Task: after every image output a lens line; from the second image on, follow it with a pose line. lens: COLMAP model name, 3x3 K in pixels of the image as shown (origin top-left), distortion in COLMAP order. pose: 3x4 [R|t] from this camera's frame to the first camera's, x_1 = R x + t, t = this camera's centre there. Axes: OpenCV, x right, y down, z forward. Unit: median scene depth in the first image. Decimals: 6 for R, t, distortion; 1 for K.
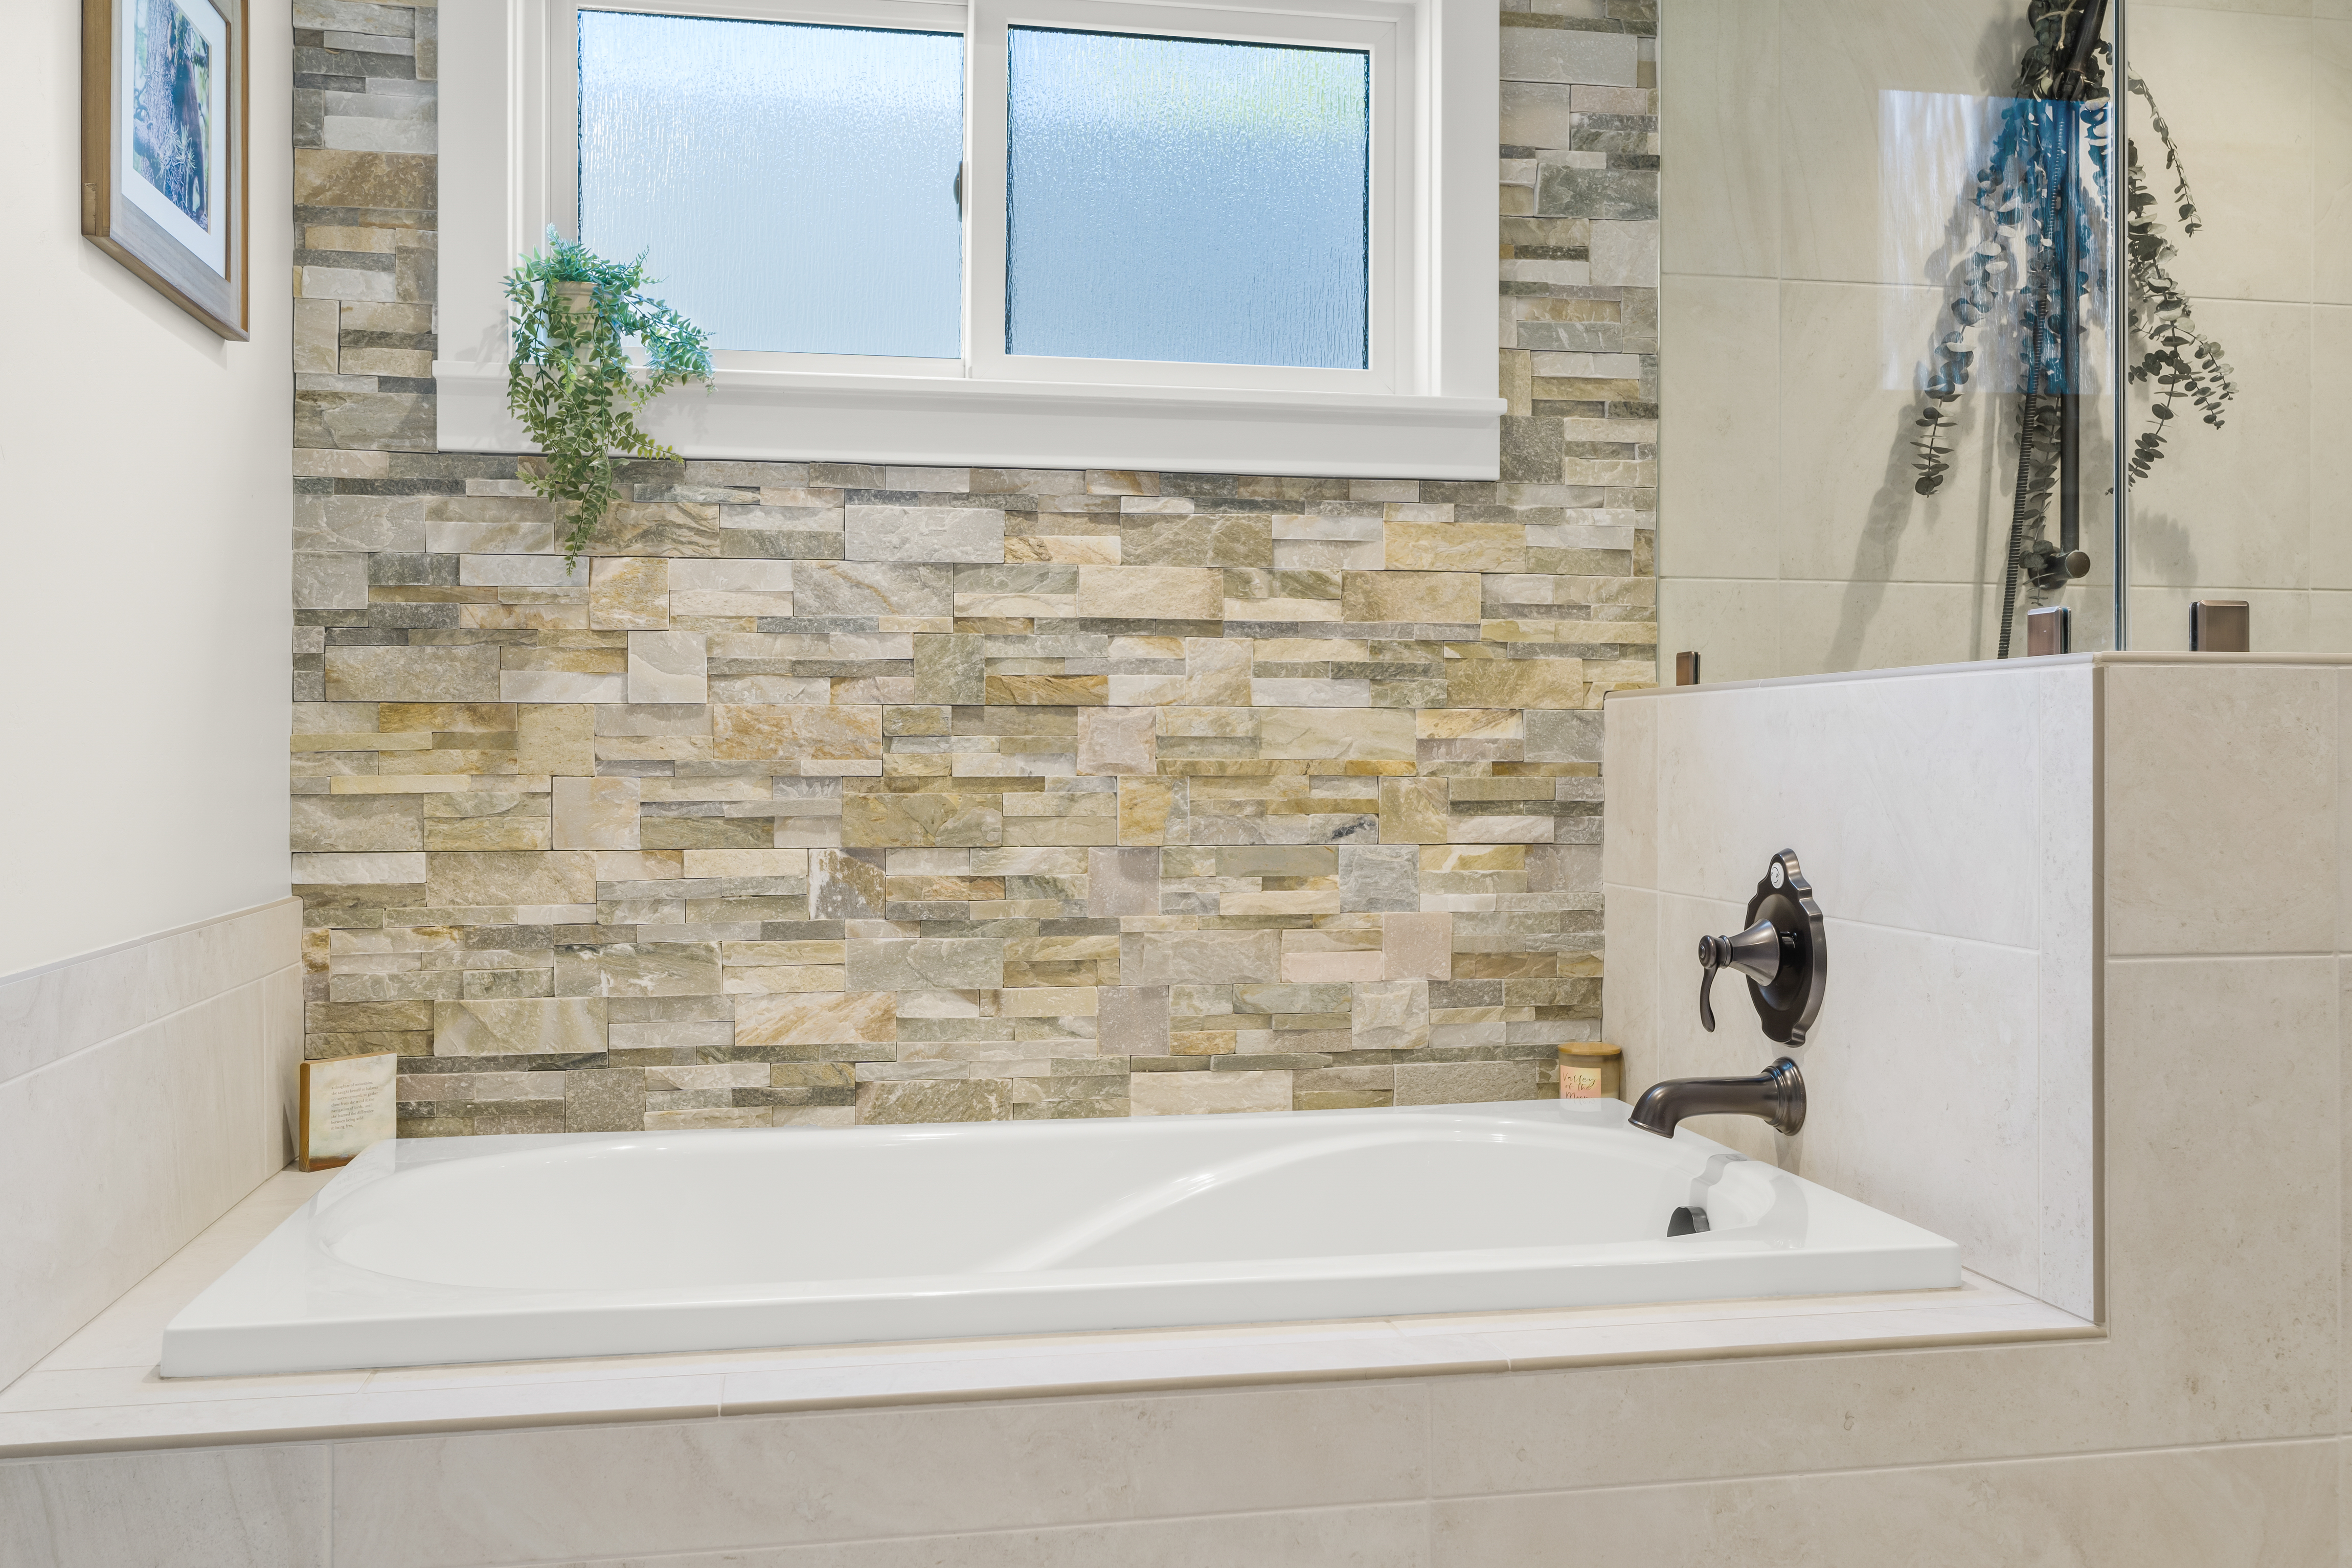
lens RADIAL K [[2031.0, 0, 1173.9], [0, 2031.0, 754.8], [0, 0, 1]] dist [-0.004668, 0.014859]
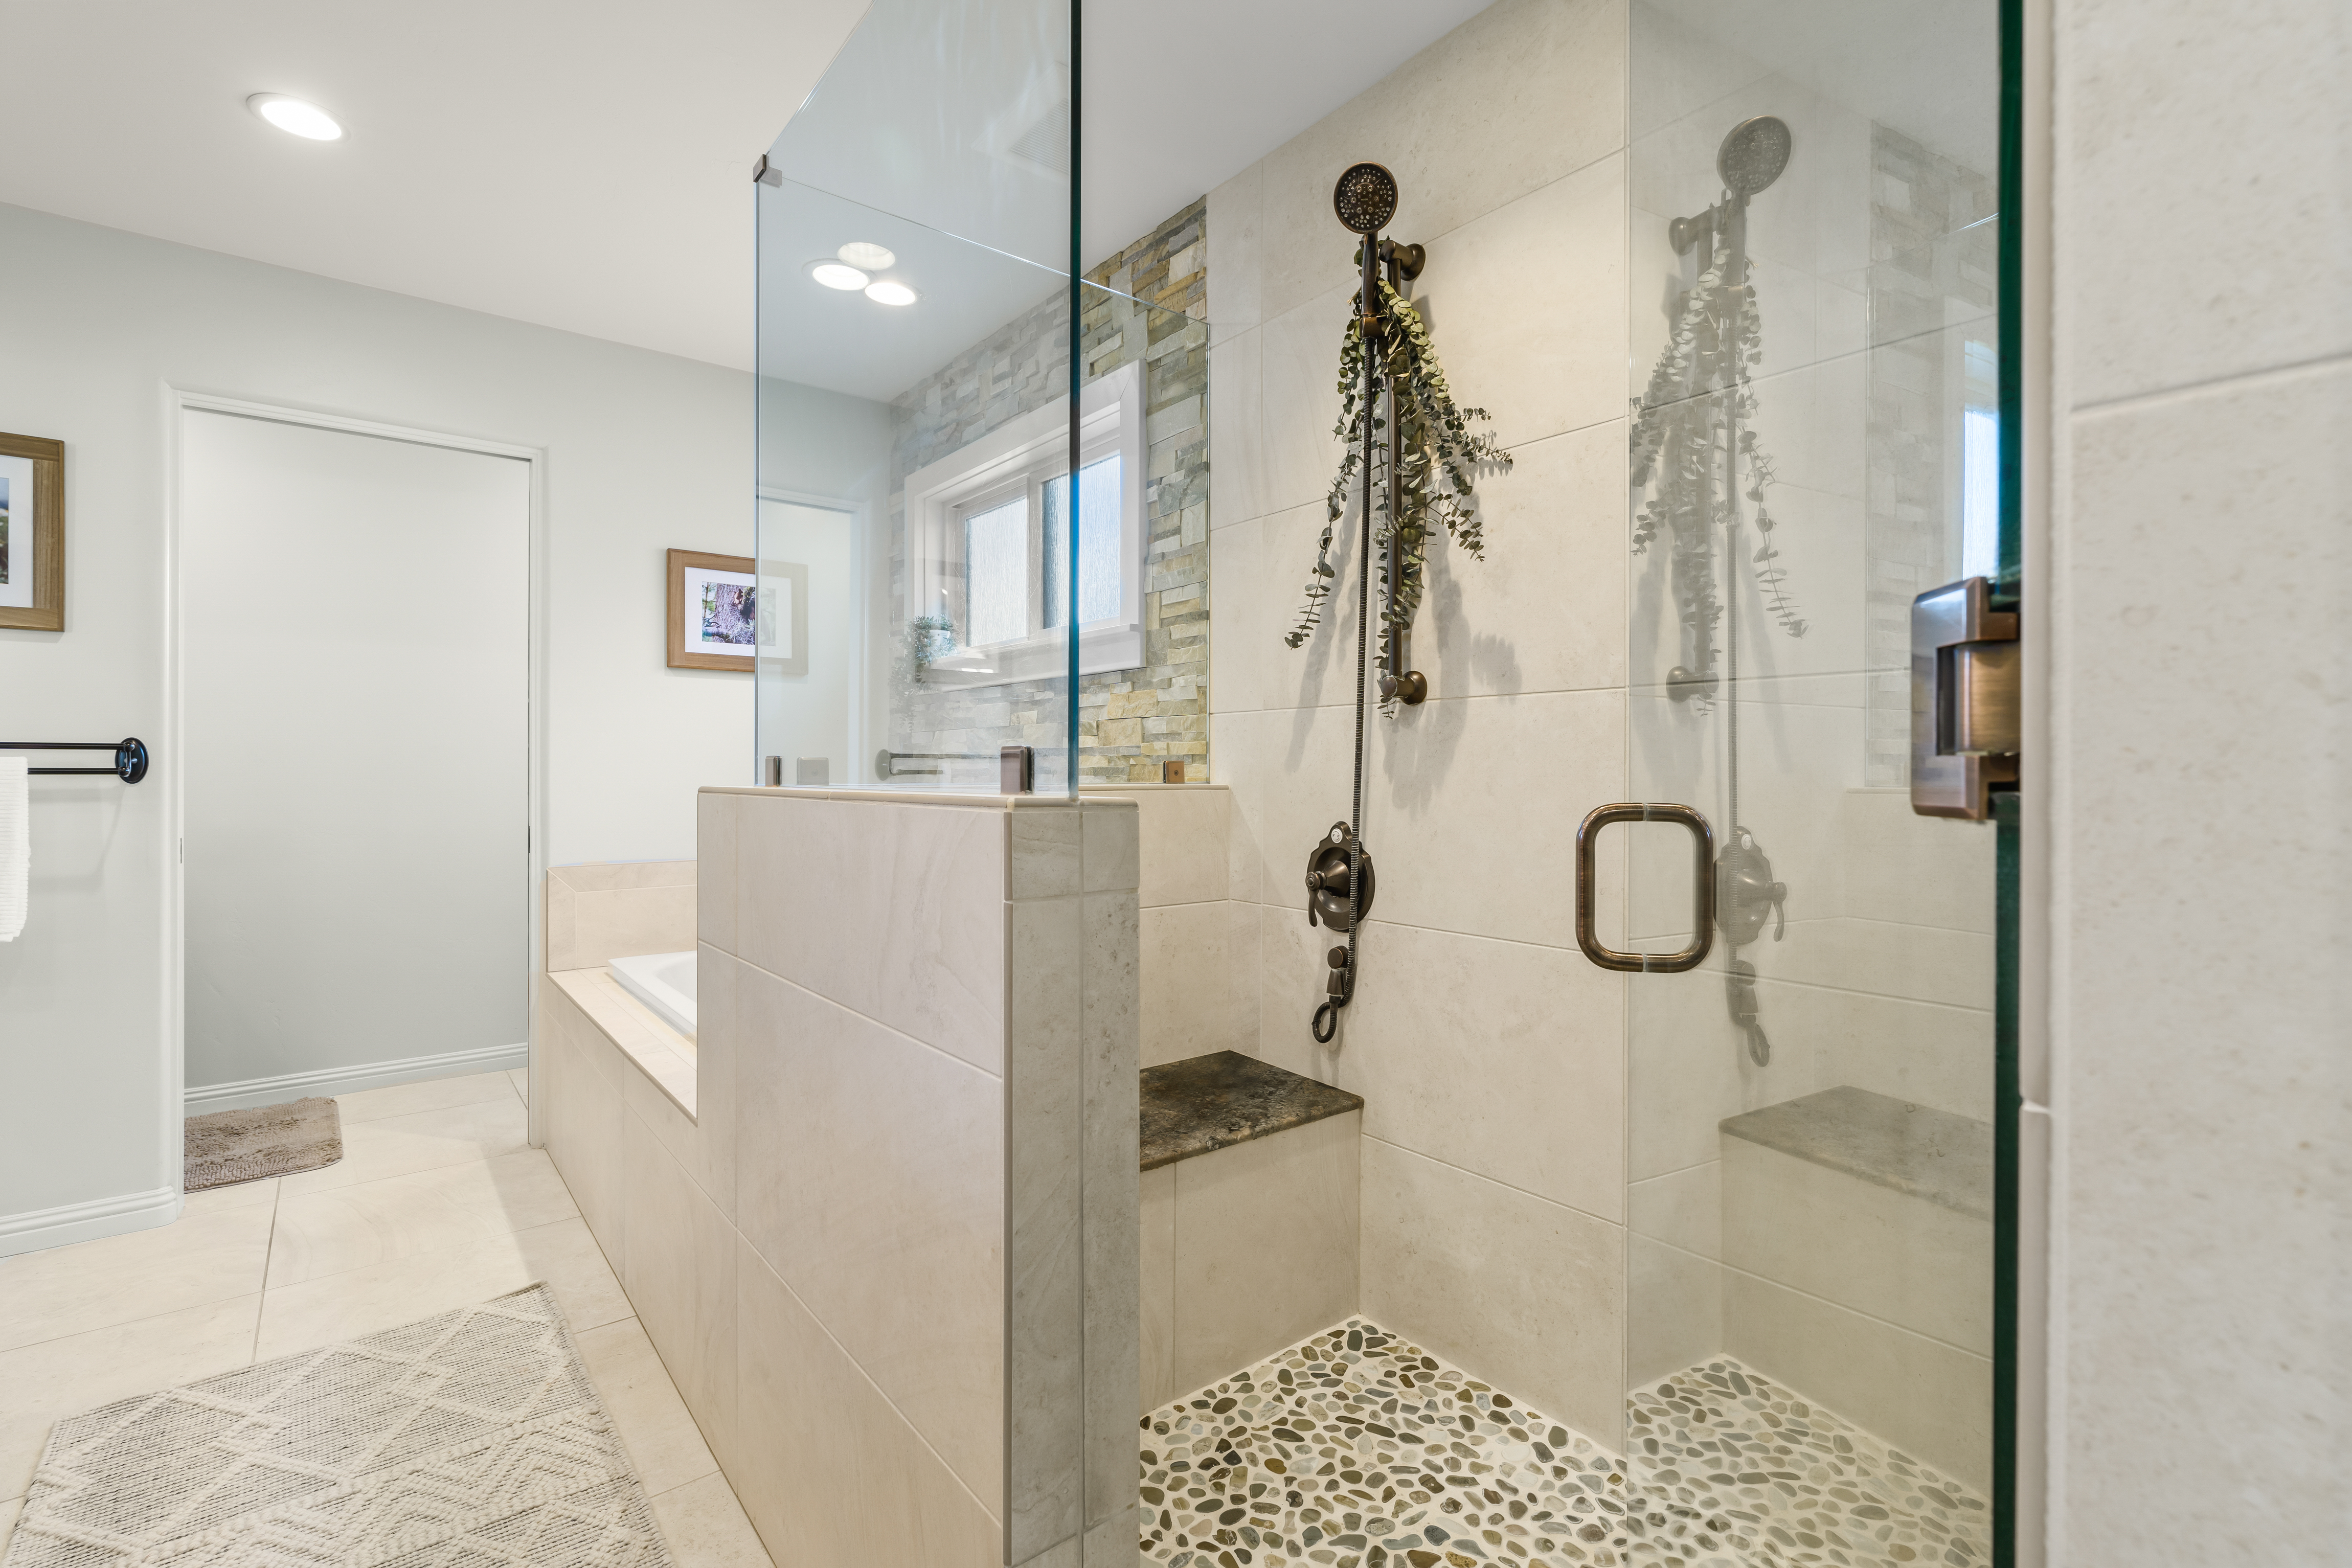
lens RADIAL K [[1057.3, 0, 1197.9], [0, 1057.3, 769.3], [0, 0, 1]] dist [-0.007172, 0.002685]
pose [[0.476884, -0.001285, -0.878965, 1.043651], [0.003068, 0.999995, 0.000202, -0.044011], [0.878961, -0.002793, 0.476886, 0.604007]]
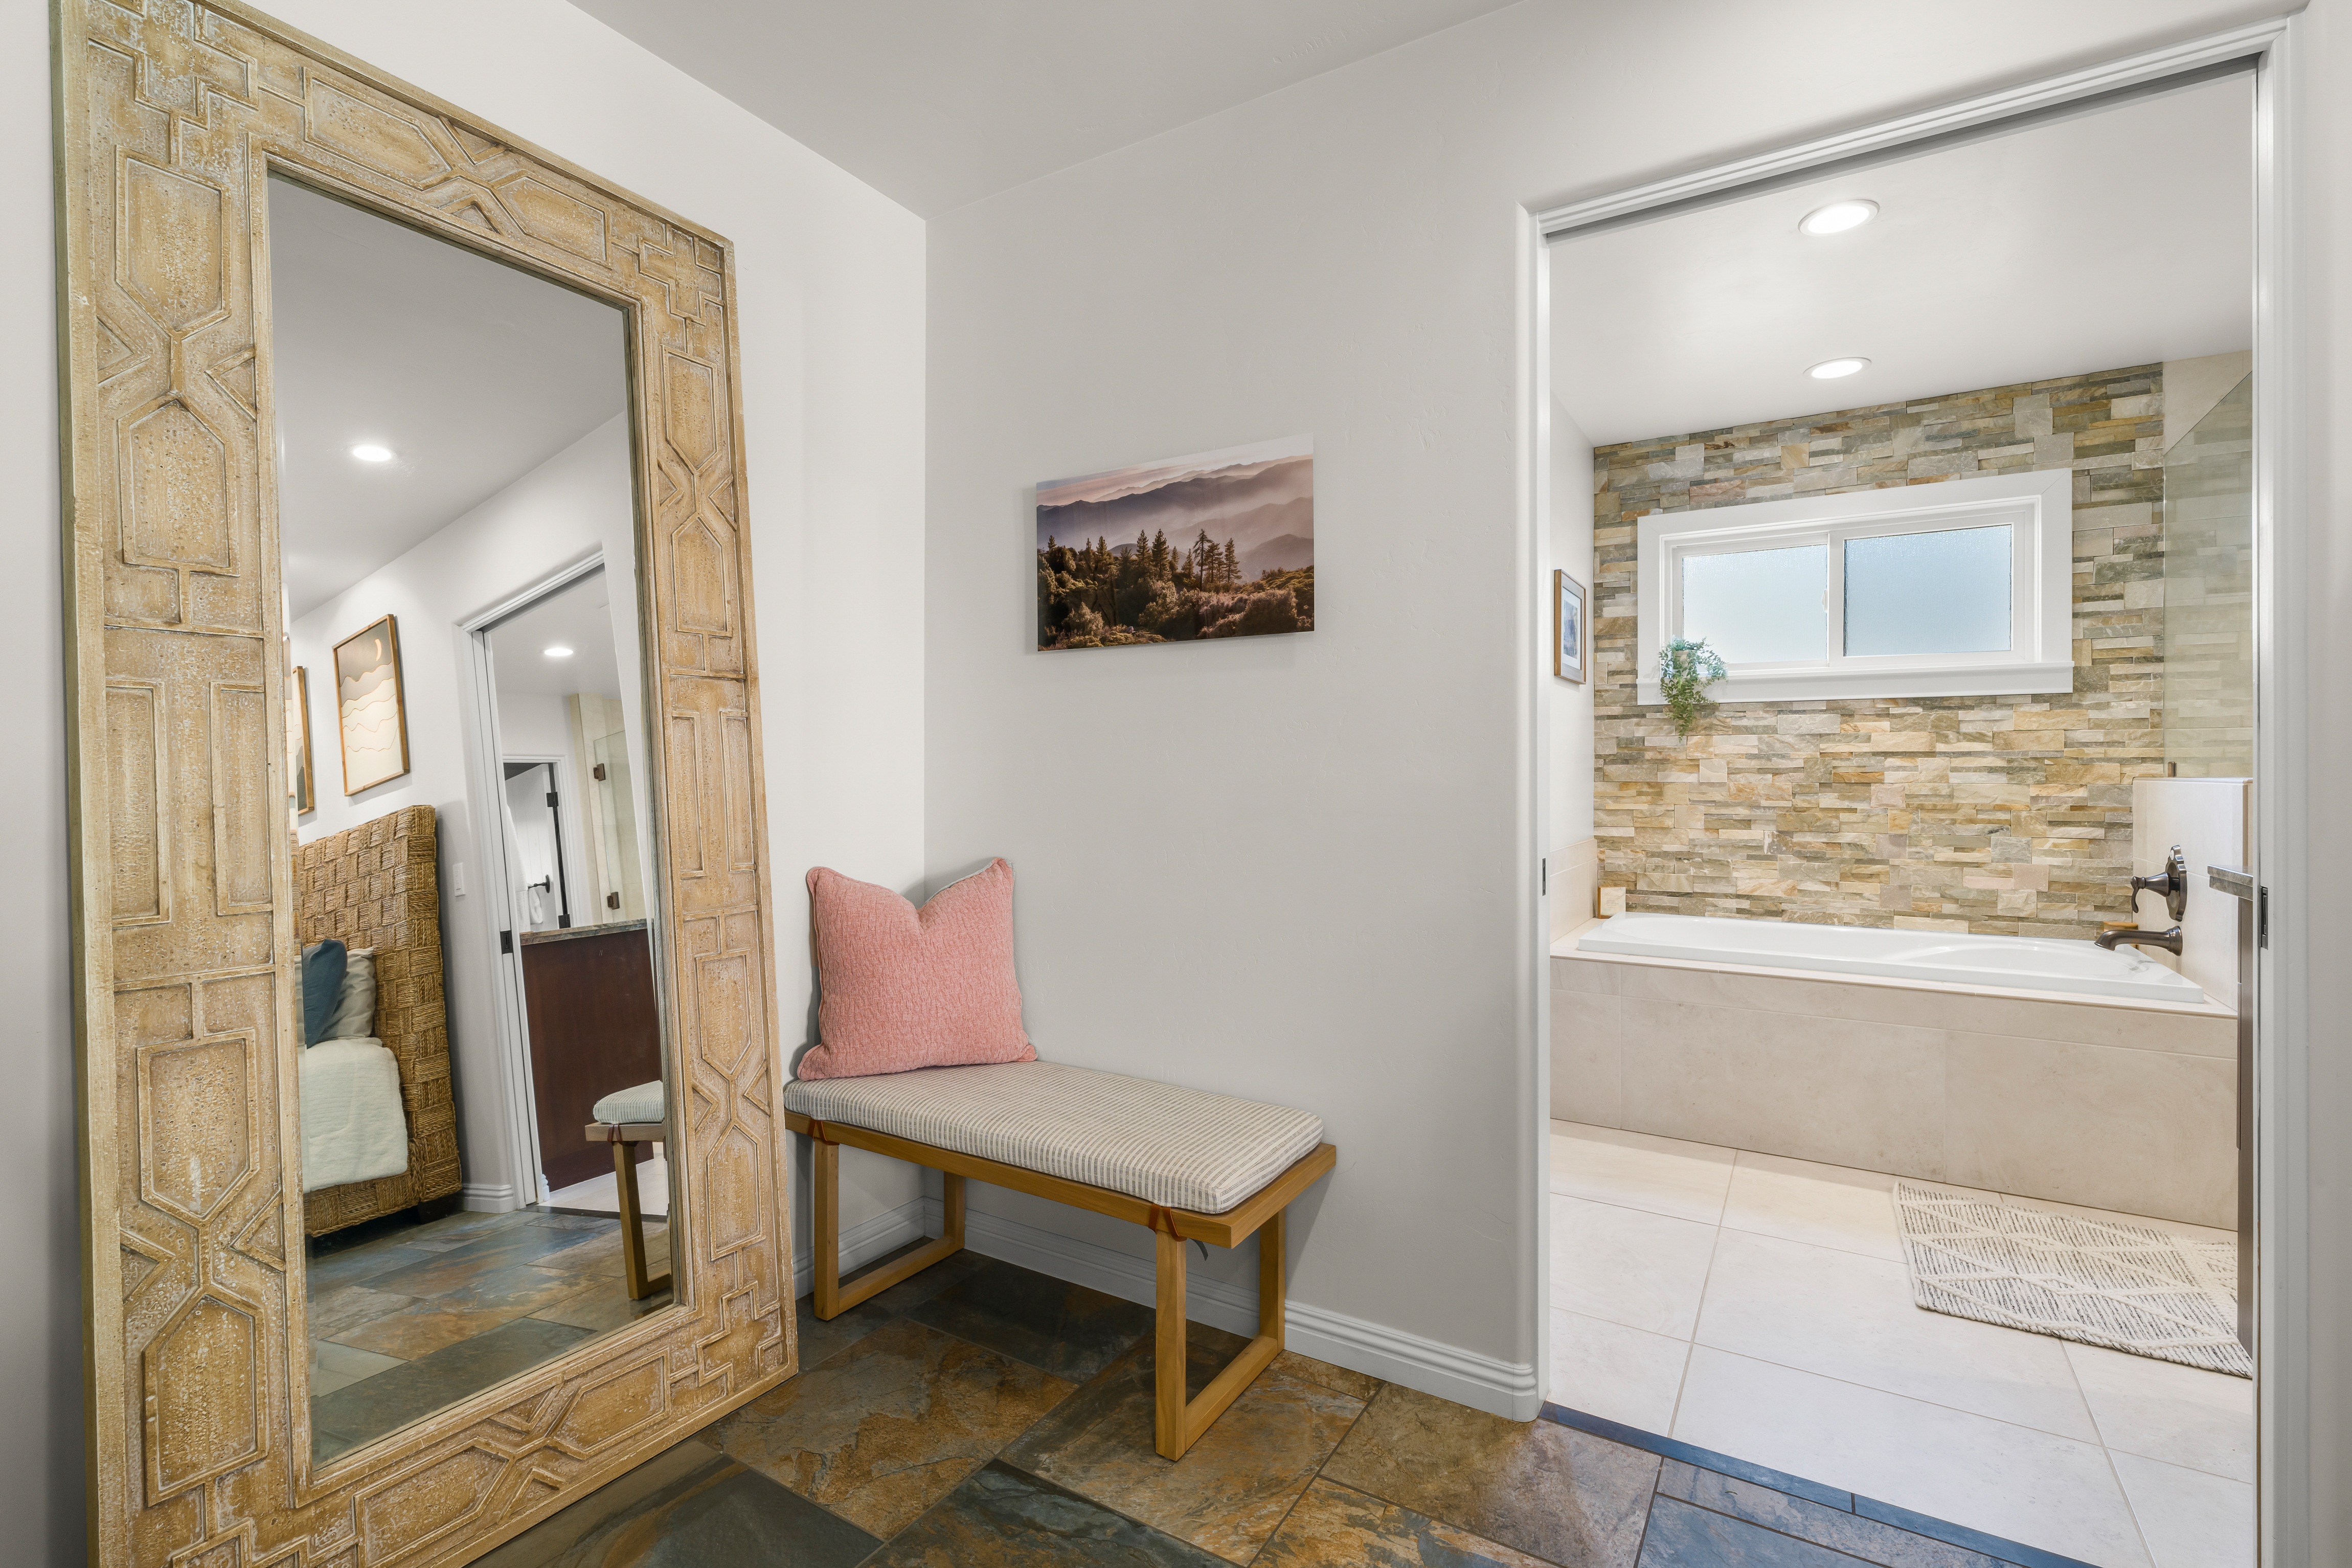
lens RADIAL K [[1057.3, 0, 1184.8], [0, 1057.3, 768.9], [0, 0, 1]] dist [-0.007172, 0.002685]
pose [[0.743027, -0.001619, -0.669260, 0.220497], [0.000727, 0.999998, -0.001613, -0.041397], [0.669261, 0.000712, 0.743027, -0.708922]]
